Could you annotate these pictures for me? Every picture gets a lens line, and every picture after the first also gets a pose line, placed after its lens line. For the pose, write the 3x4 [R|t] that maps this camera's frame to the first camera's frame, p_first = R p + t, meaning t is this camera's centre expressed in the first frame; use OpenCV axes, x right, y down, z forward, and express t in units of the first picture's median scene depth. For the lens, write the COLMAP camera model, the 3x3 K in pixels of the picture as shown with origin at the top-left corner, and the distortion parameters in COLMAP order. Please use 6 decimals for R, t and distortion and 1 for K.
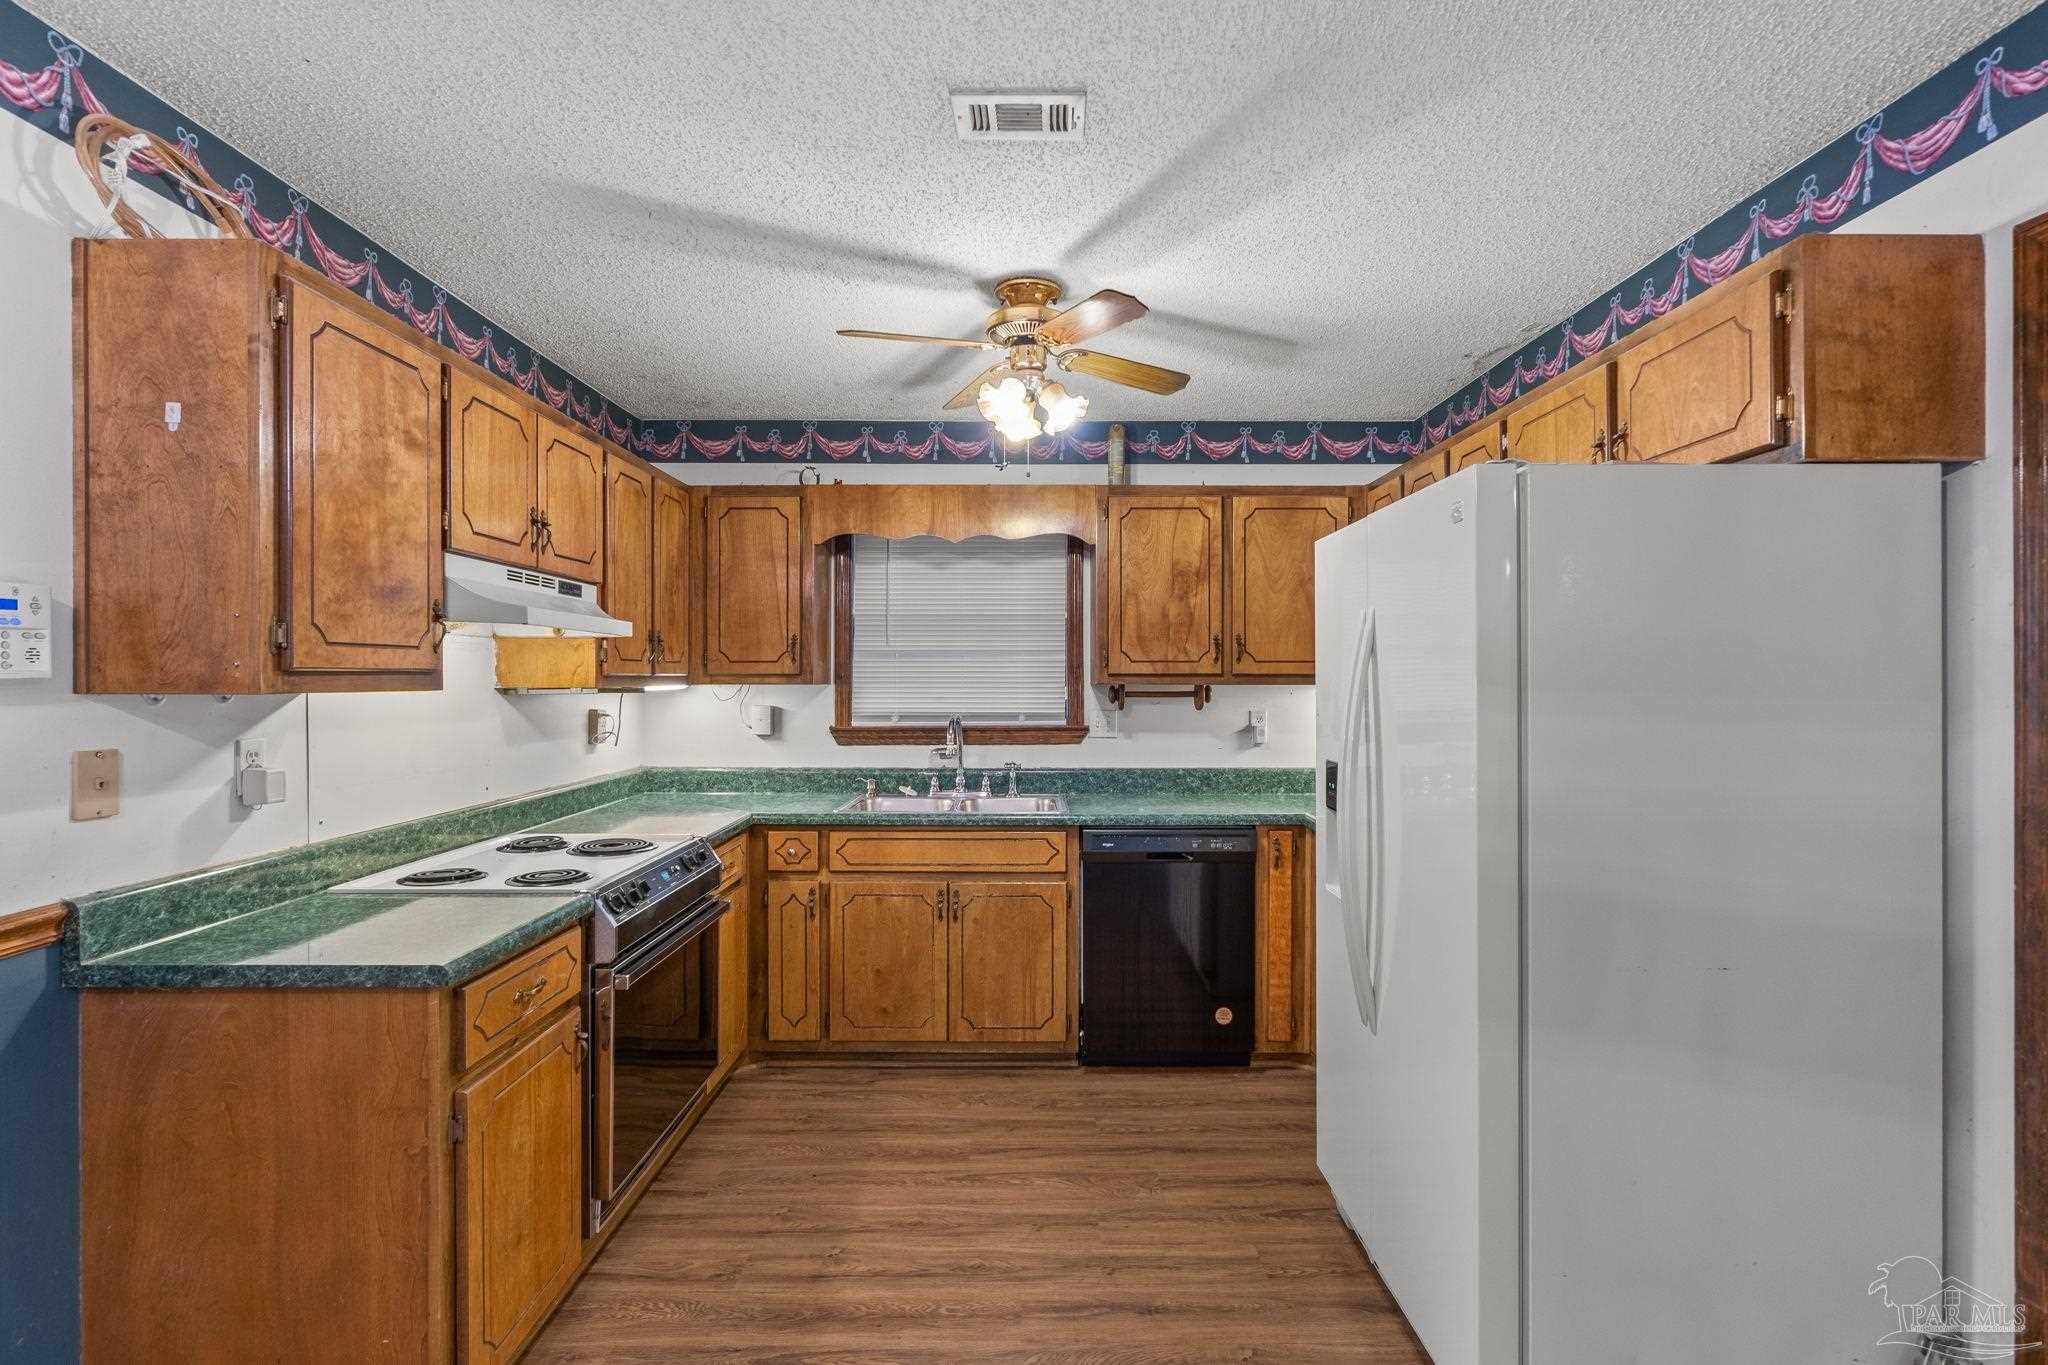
lens RADIAL K [[978.3, 0, 1029.2], [0, 978.3, 680.8], [0, 0, 1]] dist [-0.003891, 0.000381]
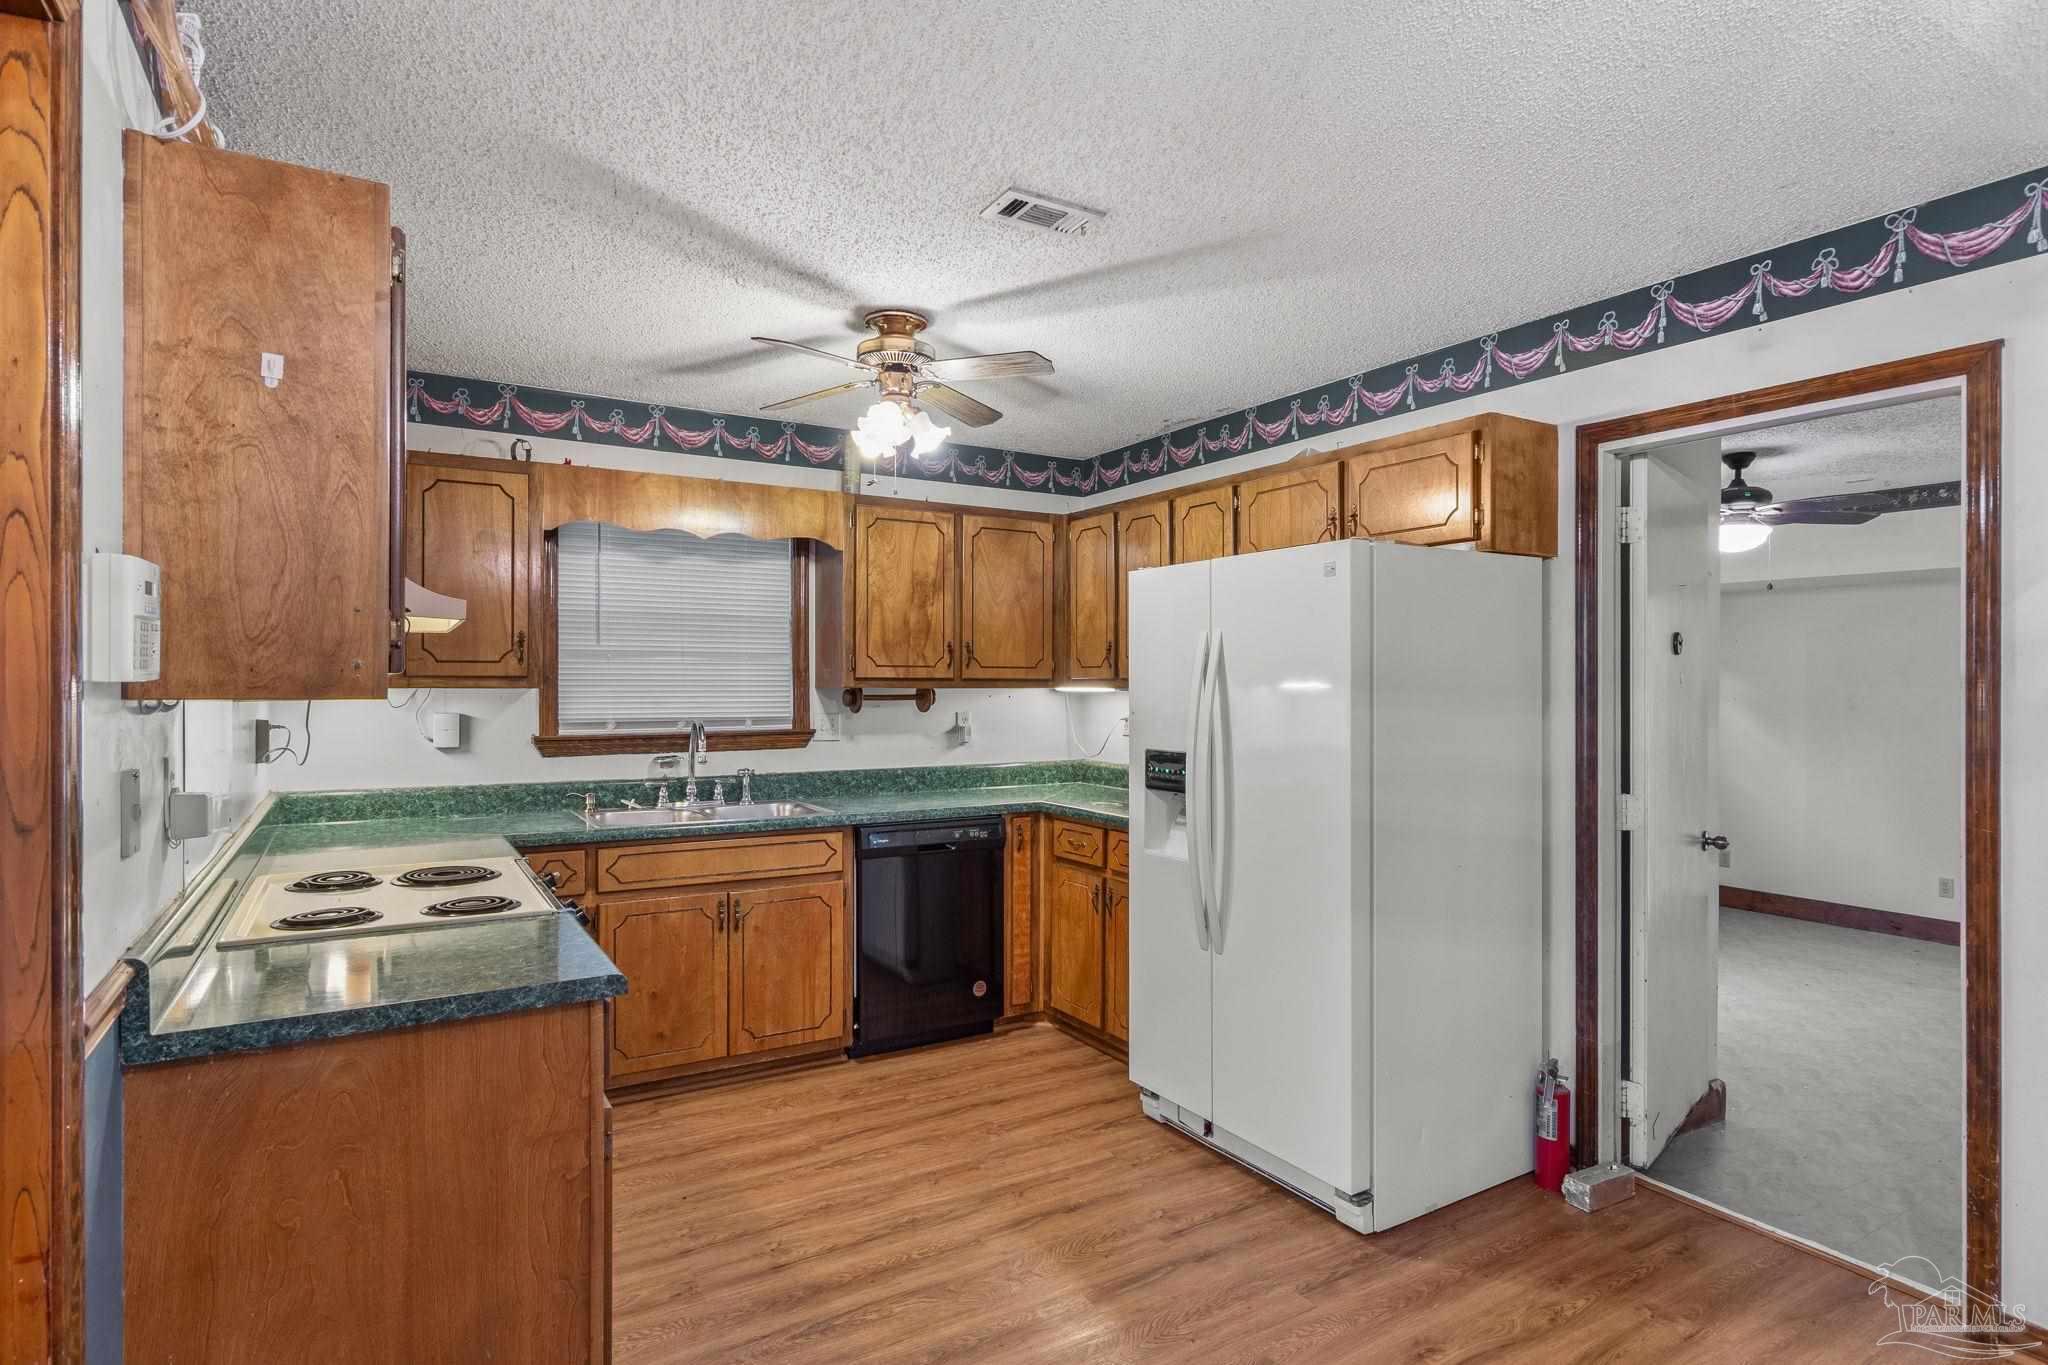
lens RADIAL K [[1076.1, 0, 1024.0], [0, 1076.1, 682.5], [0, 0, 1]] dist [-0.002840, 0.000090]
pose [[0.855641, 0.002519, 0.517563, -0.384619], [-0.001726, 0.999996, -0.002014, -0.000021], [-0.517567, 0.000830, 0.855642, -0.063813]]
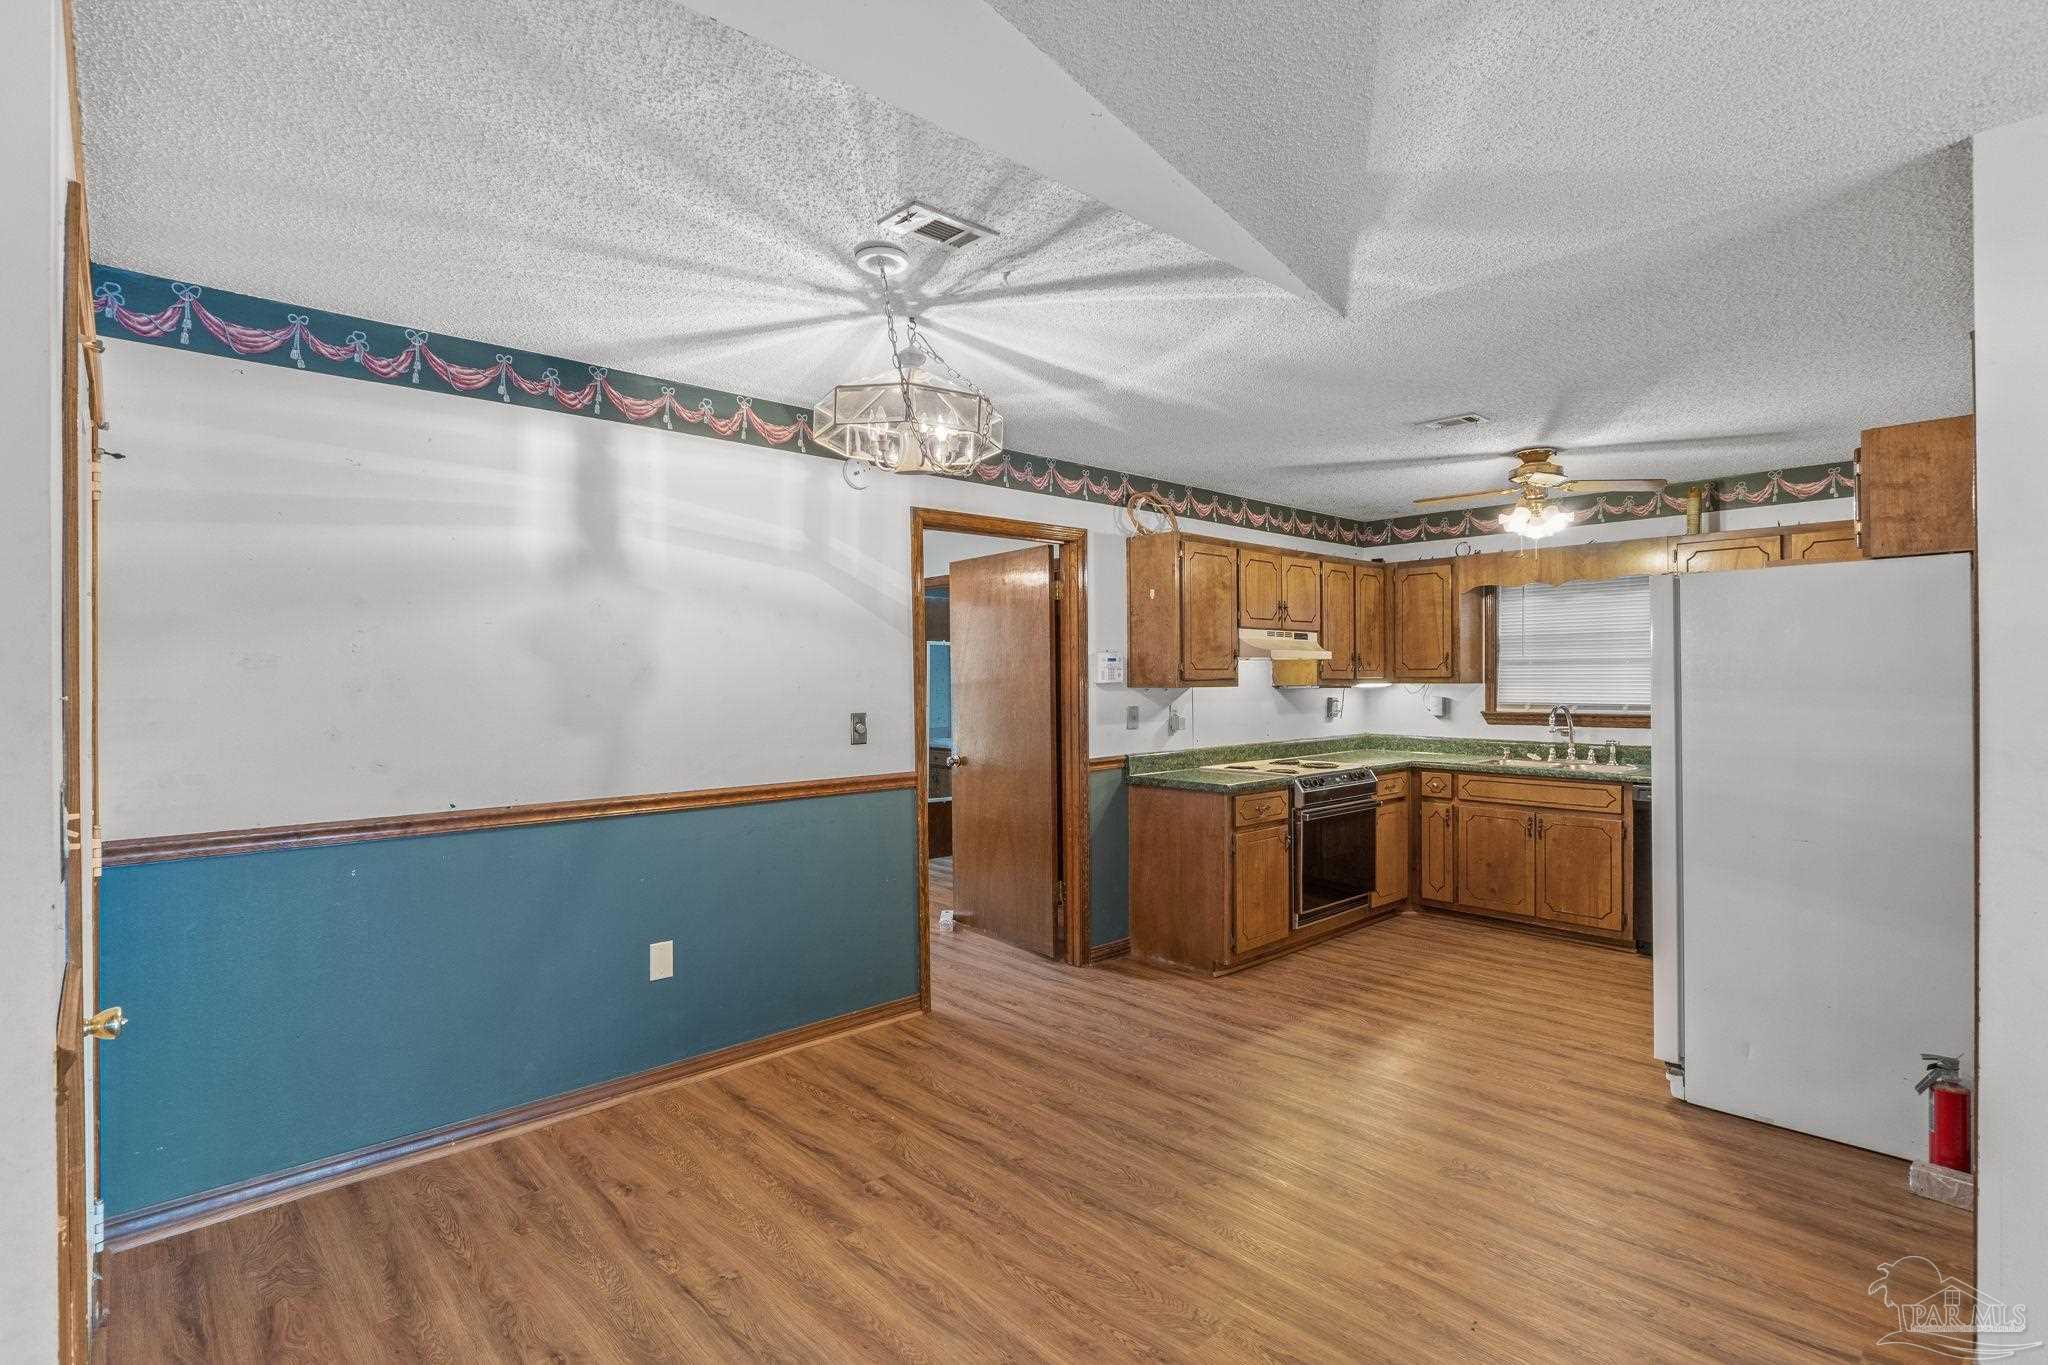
lens RADIAL K [[978.3, 0, 1029.2], [0, 978.3, 680.8], [0, 0, 1]] dist [-0.003891, 0.000381]
pose [[0.675477, -0.001182, -0.737380, 0.510823], [0.003525, 0.999992, 0.001626, -0.006250], [0.737372, -0.003698, 0.675476, -0.618401]]
